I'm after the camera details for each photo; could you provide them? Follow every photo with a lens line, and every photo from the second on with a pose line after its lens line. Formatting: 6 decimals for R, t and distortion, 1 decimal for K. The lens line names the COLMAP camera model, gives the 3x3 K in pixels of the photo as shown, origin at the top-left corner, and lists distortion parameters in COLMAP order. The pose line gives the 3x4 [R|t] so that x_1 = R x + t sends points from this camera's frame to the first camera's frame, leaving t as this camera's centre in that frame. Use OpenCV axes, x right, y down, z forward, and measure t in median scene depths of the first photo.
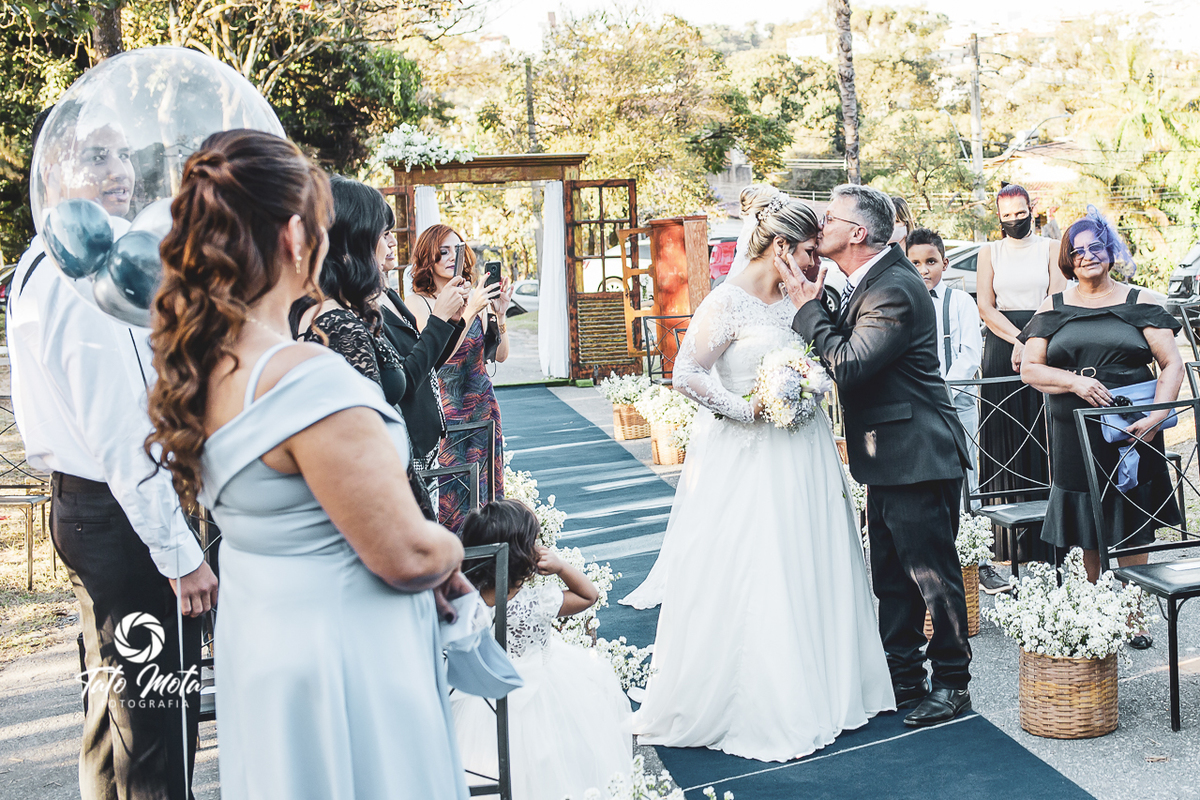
lens RADIAL K [[1206.7, 0, 600.0], [0, 1206.7, 400.0], [0, 0, 1]] dist [-0.049955, 0.005119]
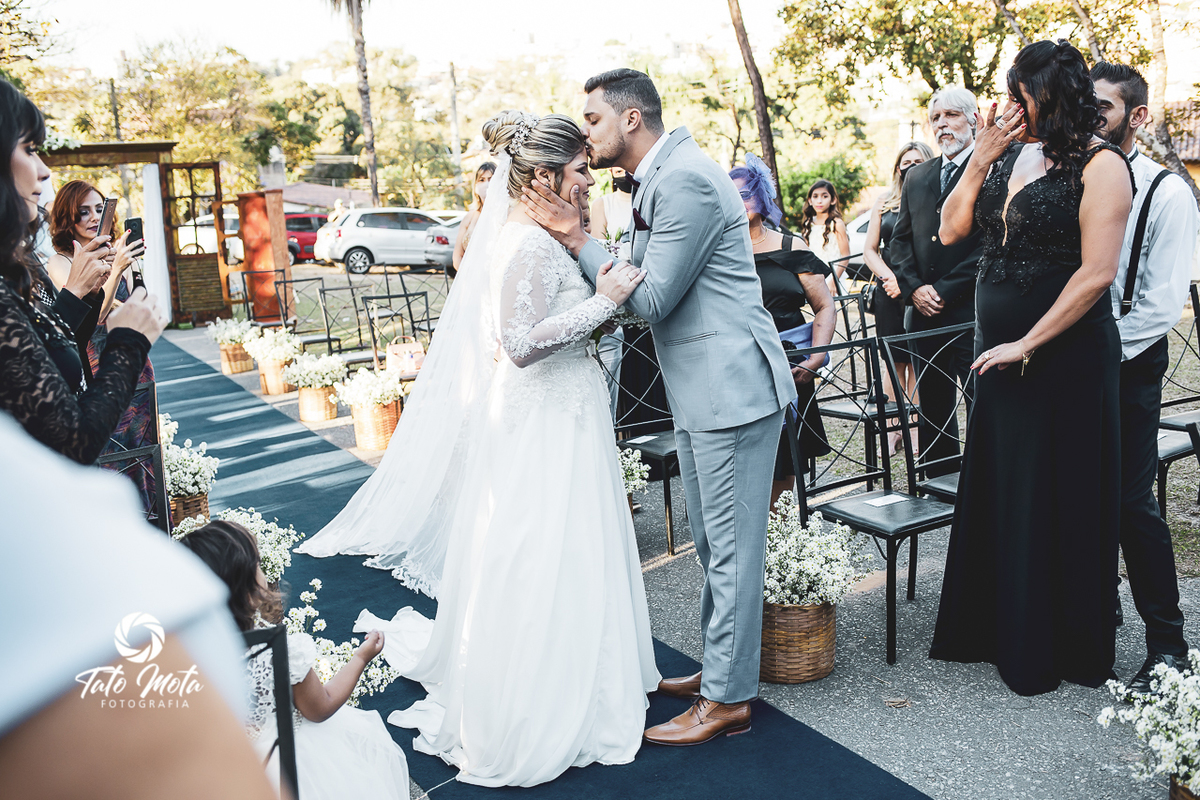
lens RADIAL K [[1183.0, 0, 601.0], [0, 1183.0, 451.6], [0, 0, 1]] dist [-0.065751, 0.036947]
pose [[0.961252, -0.061231, 0.268786, 0.085498], [0.037780, 0.995081, 0.091573, 0.026098], [-0.273071, -0.077870, 0.958837, -0.392994]]
